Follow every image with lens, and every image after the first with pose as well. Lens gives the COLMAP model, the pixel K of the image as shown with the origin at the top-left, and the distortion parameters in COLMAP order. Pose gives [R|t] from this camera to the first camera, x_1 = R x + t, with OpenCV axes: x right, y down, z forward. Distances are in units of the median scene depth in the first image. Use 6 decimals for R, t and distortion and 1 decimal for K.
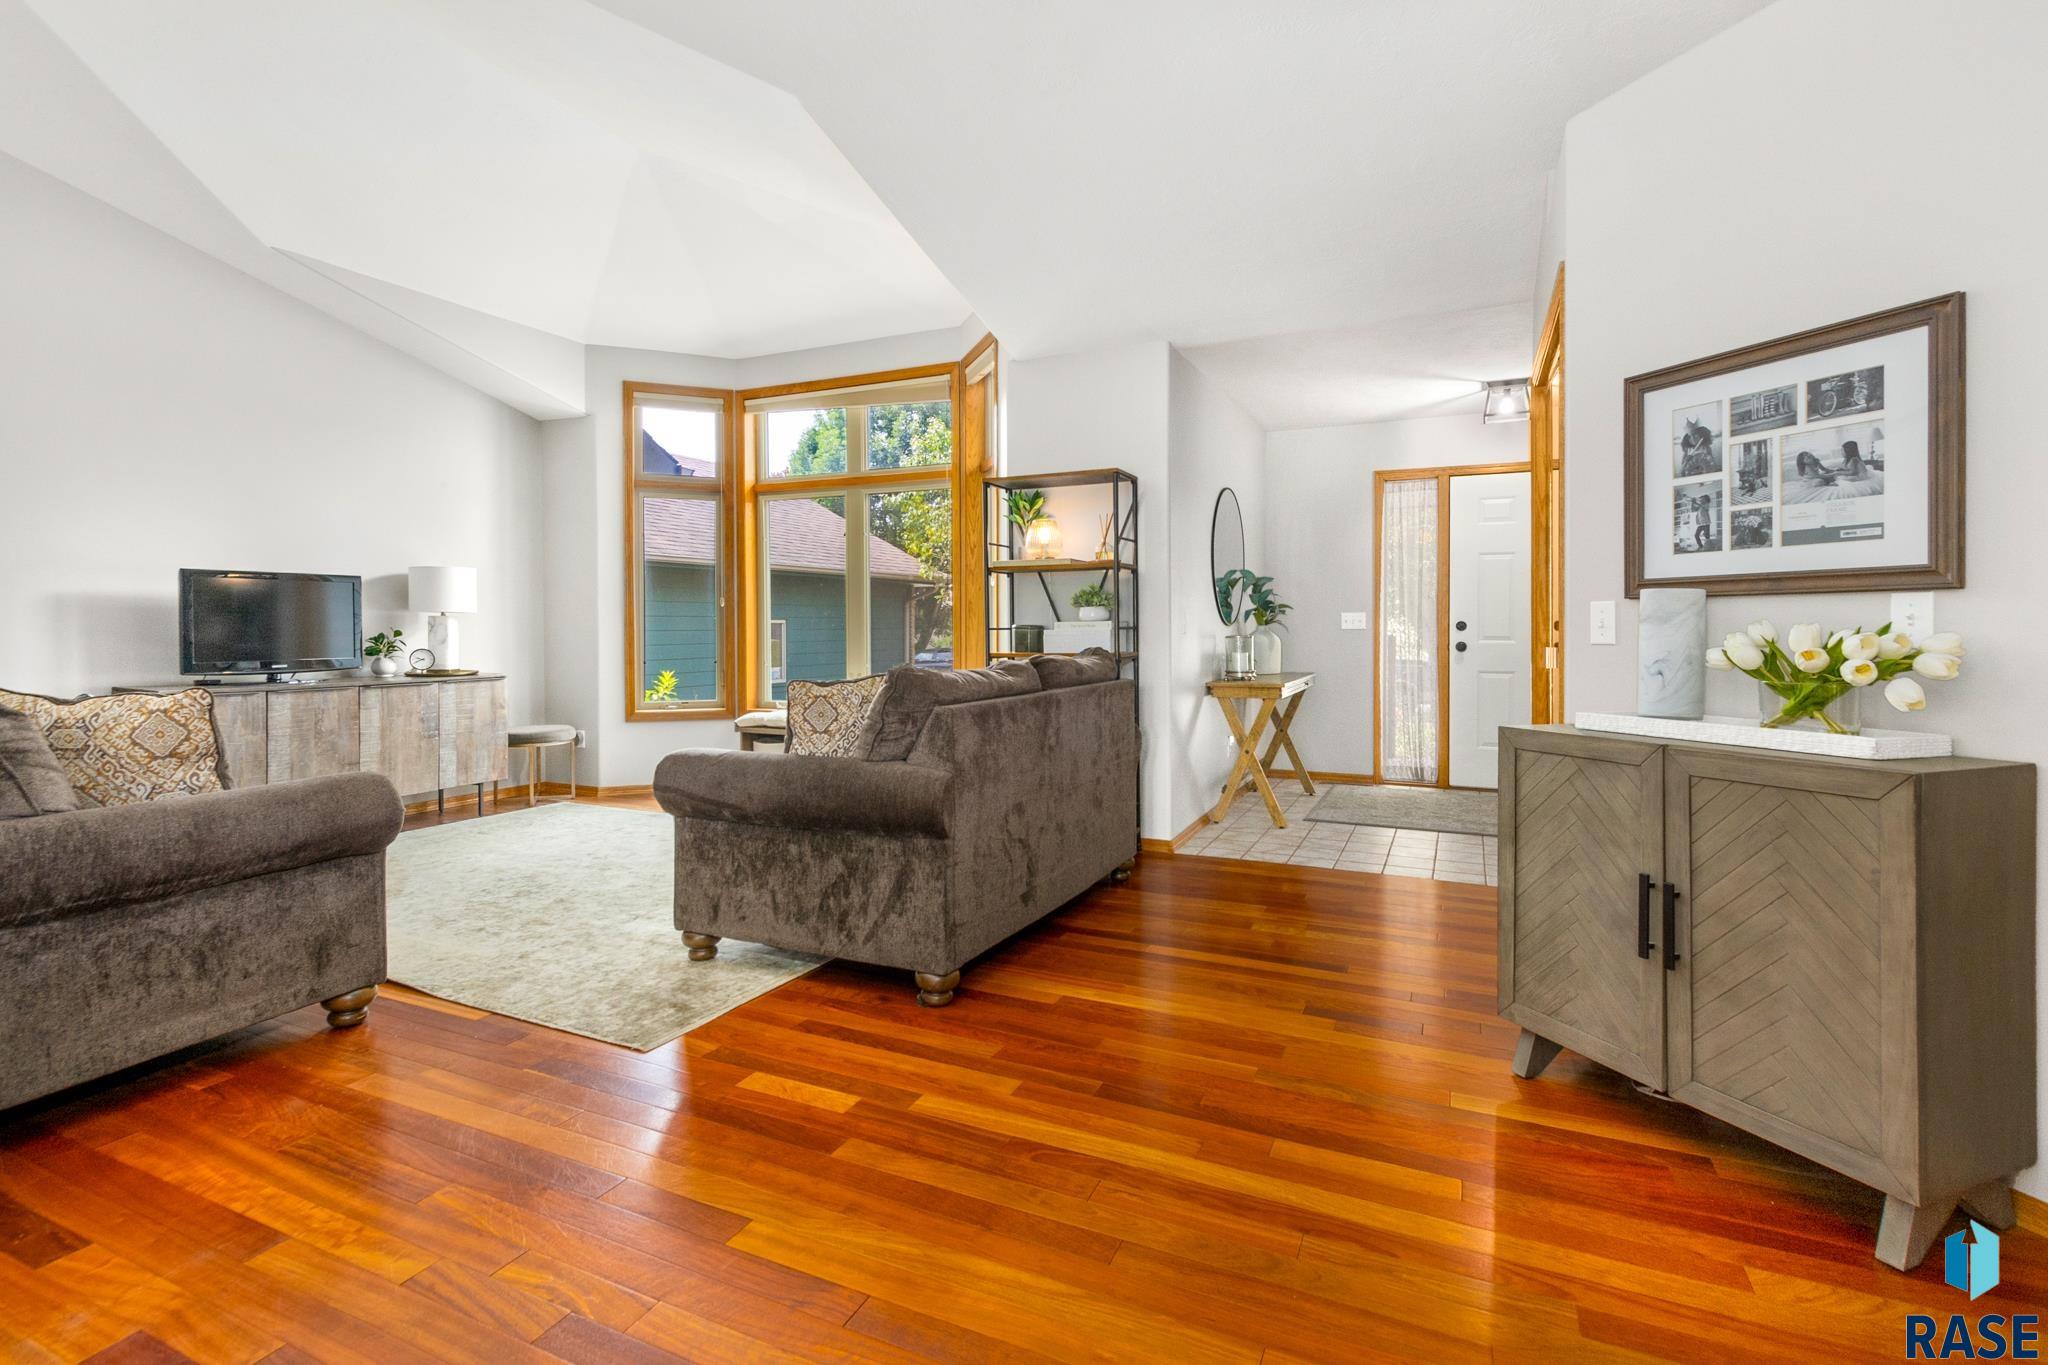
lens RADIAL K [[955.3, 0, 1022.3], [0, 955.3, 637.7], [0, 0, 1]] dist [0.001958, -0.000765]
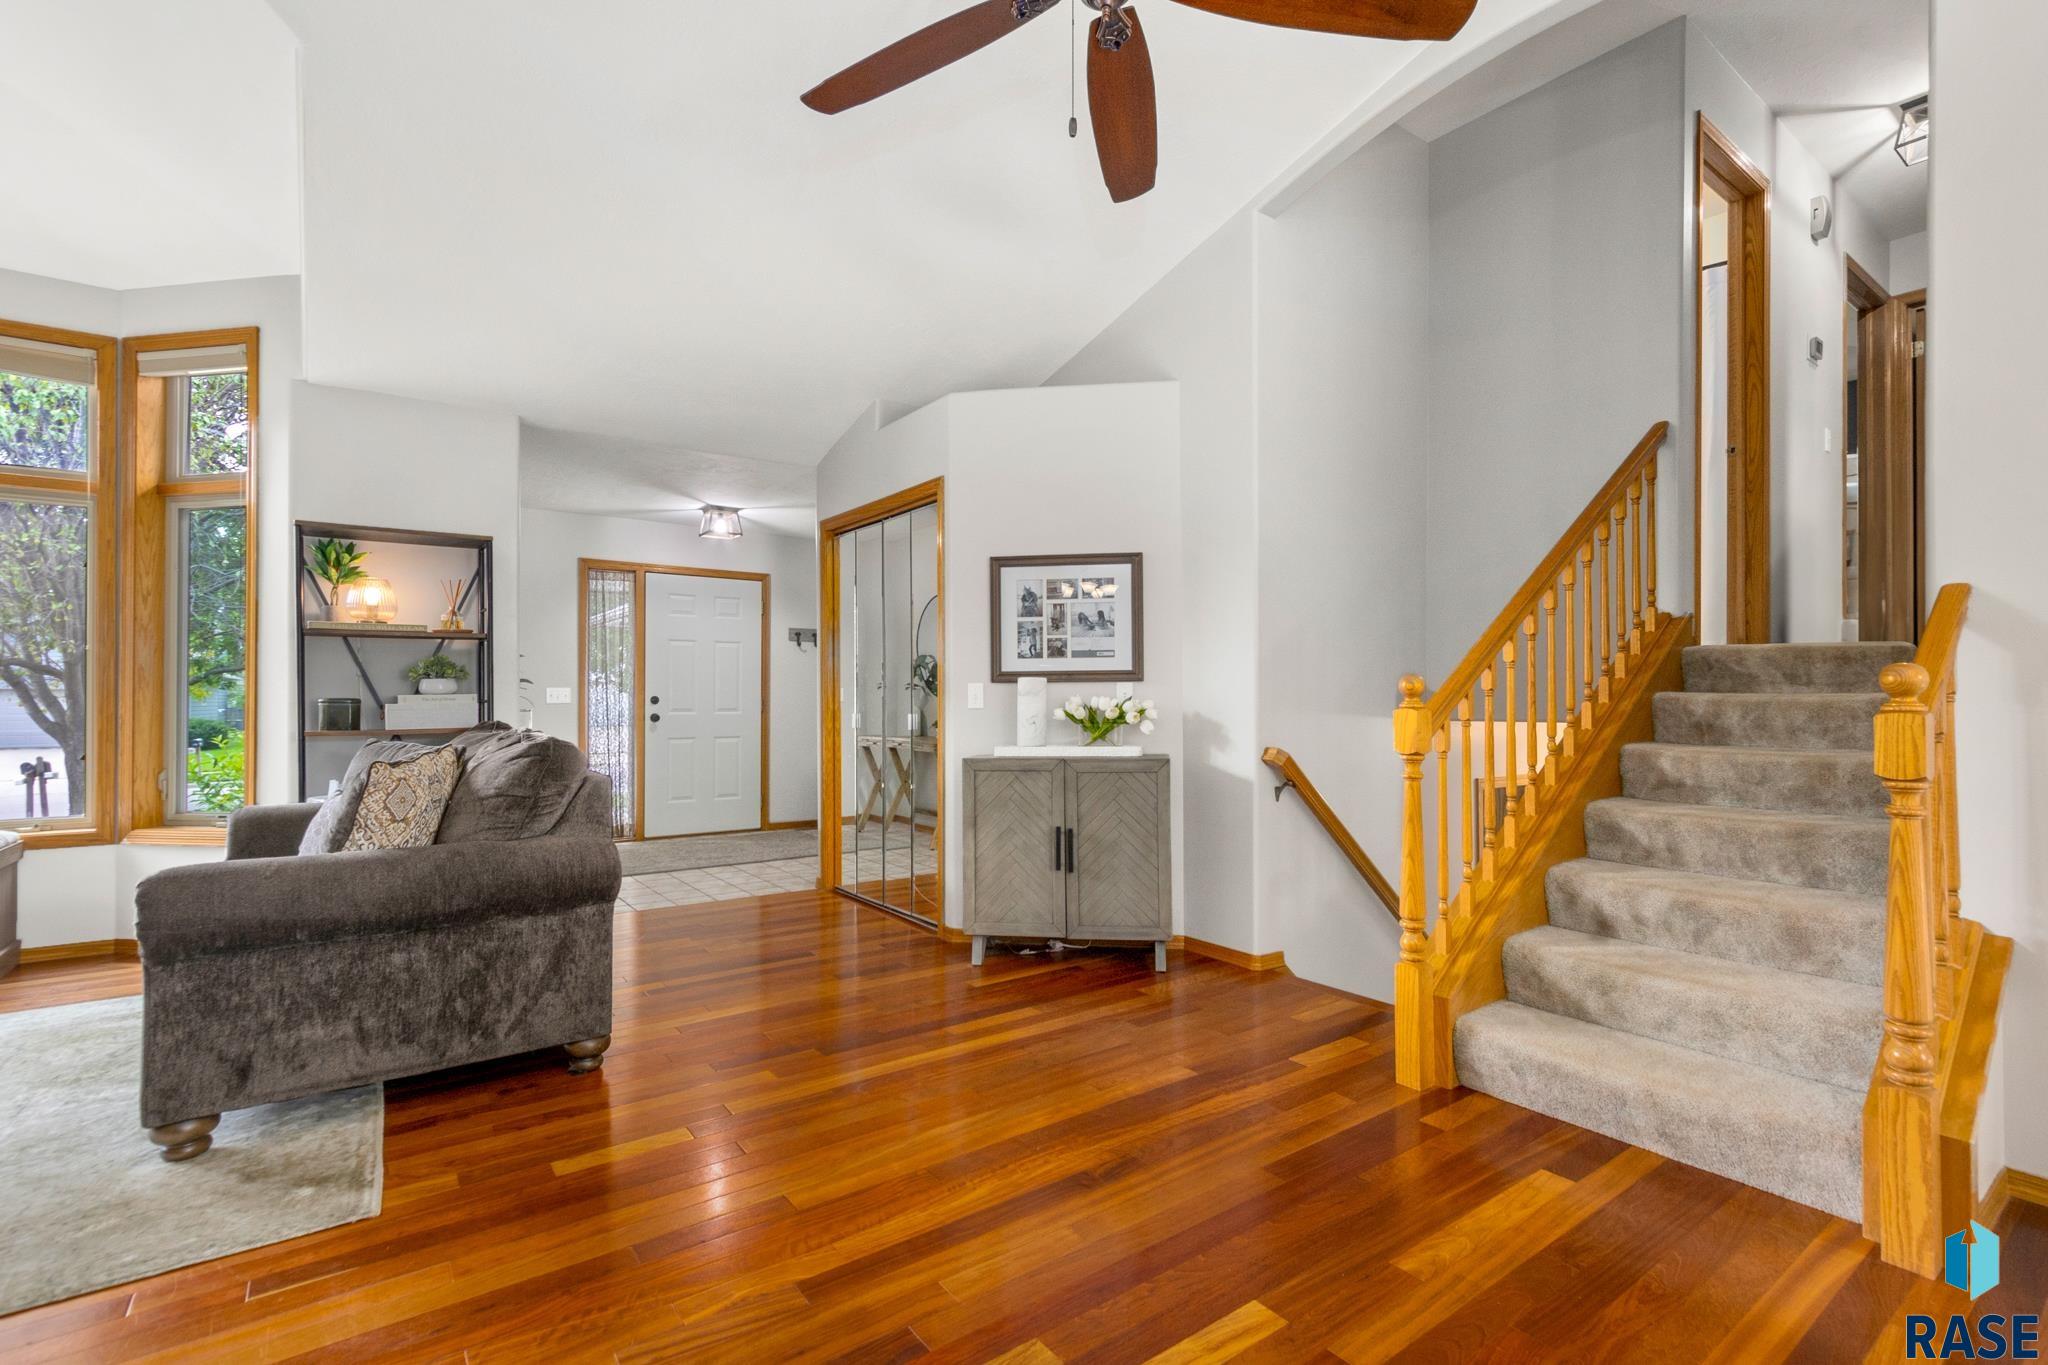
lens RADIAL K [[938.3, 0, 1024.5], [0, 938.3, 699.1], [0, 0, 1]] dist [-0.002236, -0.000827]
pose [[0.480489, 0.000578, 0.877001, -0.684504], [0.013719, 0.999872, -0.008176, 0.003921], [-0.876893, 0.015960, 0.480420, 0.099851]]
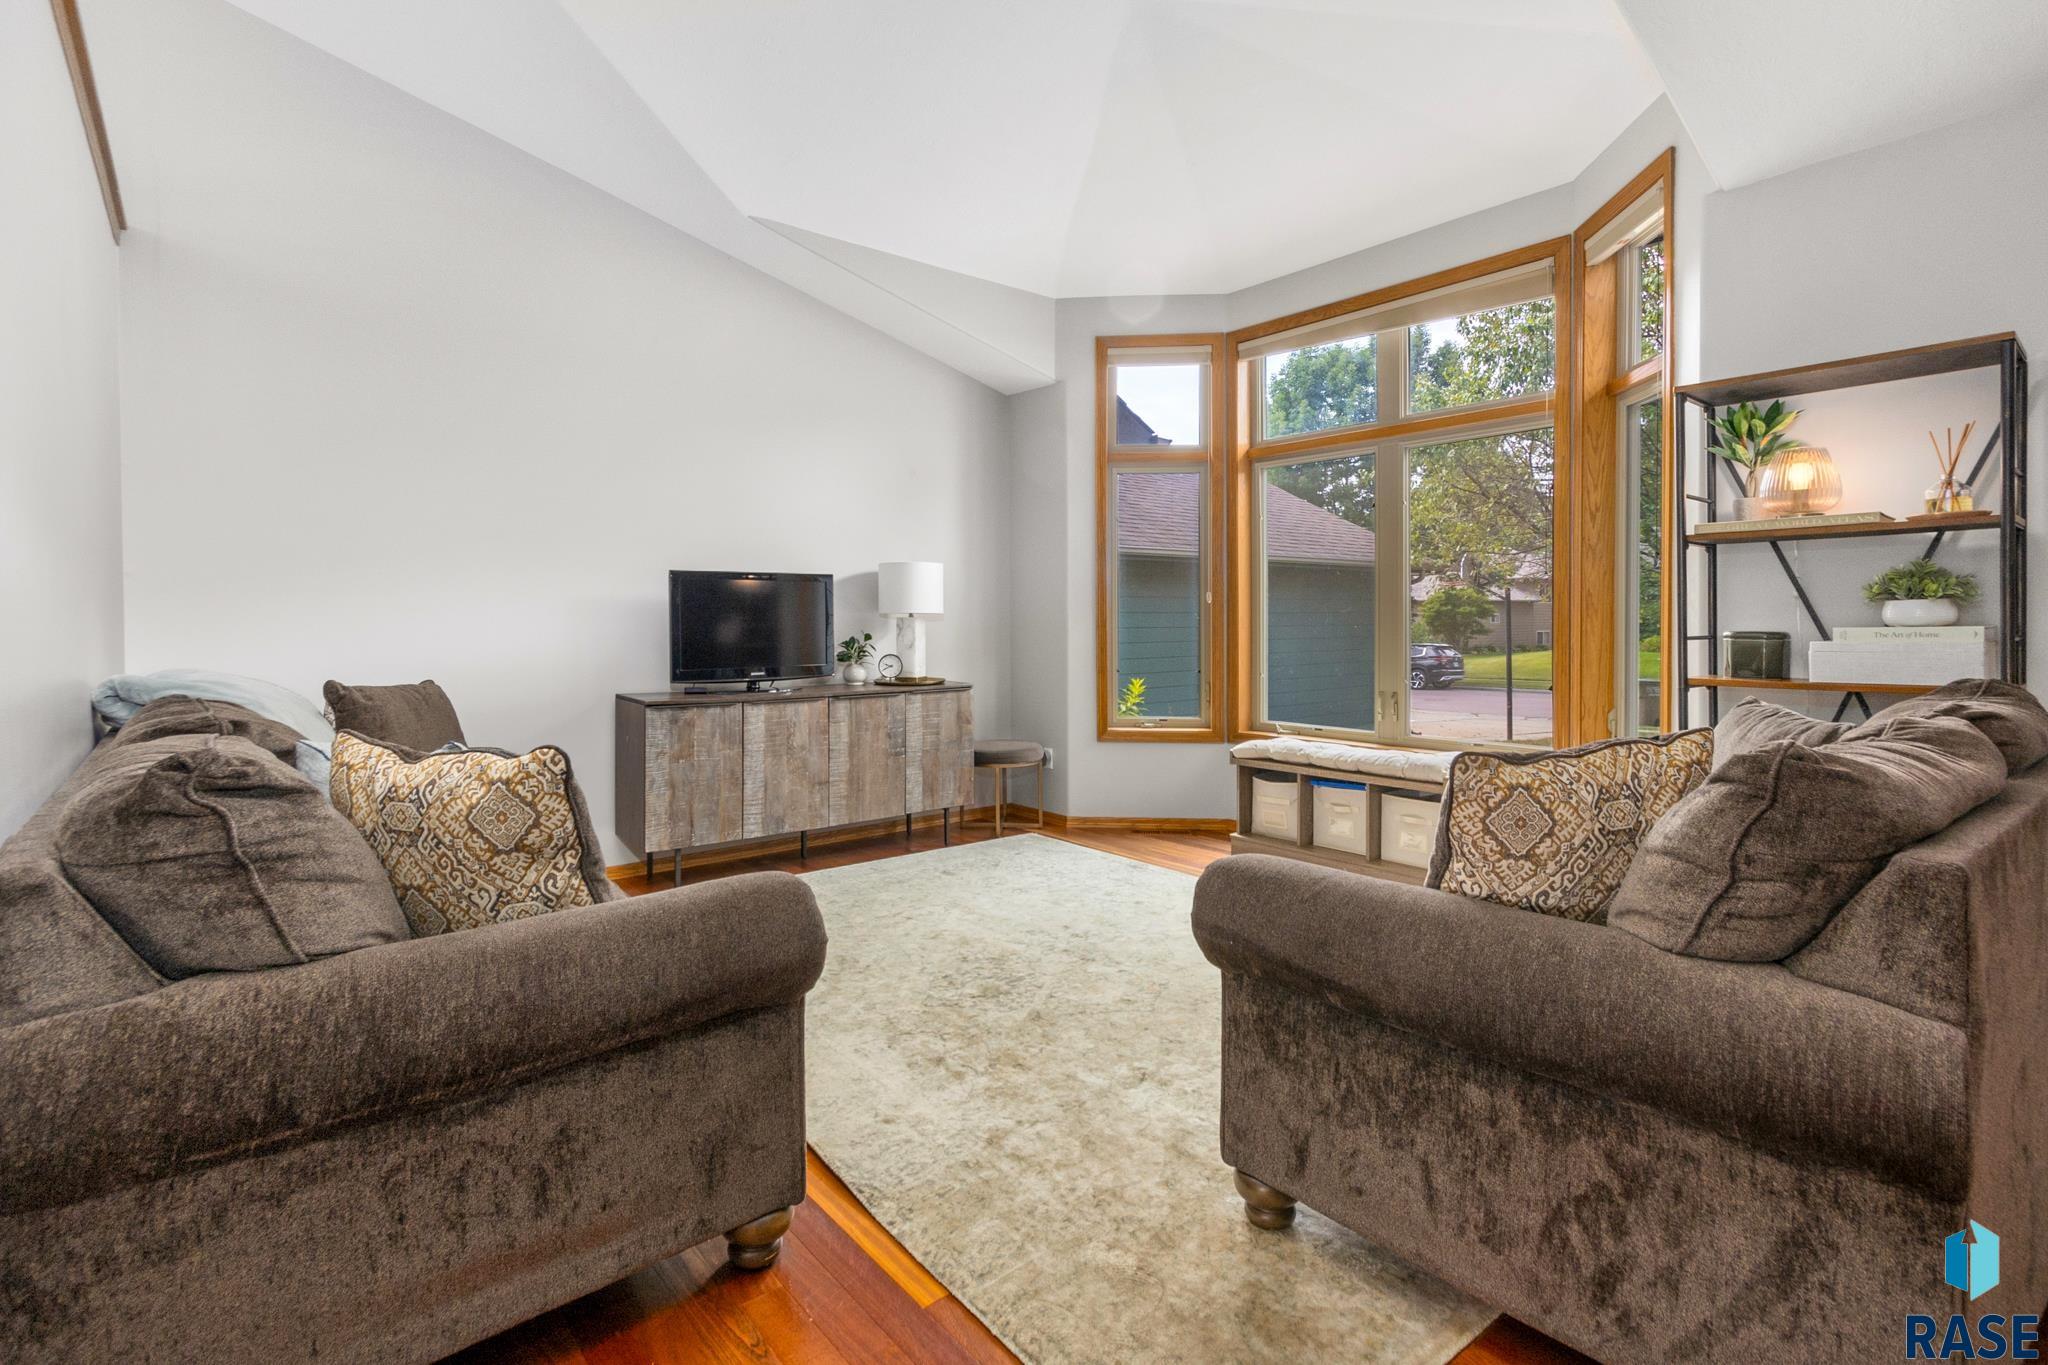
lens RADIAL K [[965.9, 0, 1022.1], [0, 965.9, 625.4], [0, 0, 1]] dist [0.001871, -0.000376]
pose [[0.902703, -0.000565, -0.430265, -0.229104], [-0.002063, 0.999982, -0.005641, -0.020257], [0.430260, 0.005979, 0.902685, 0.427802]]
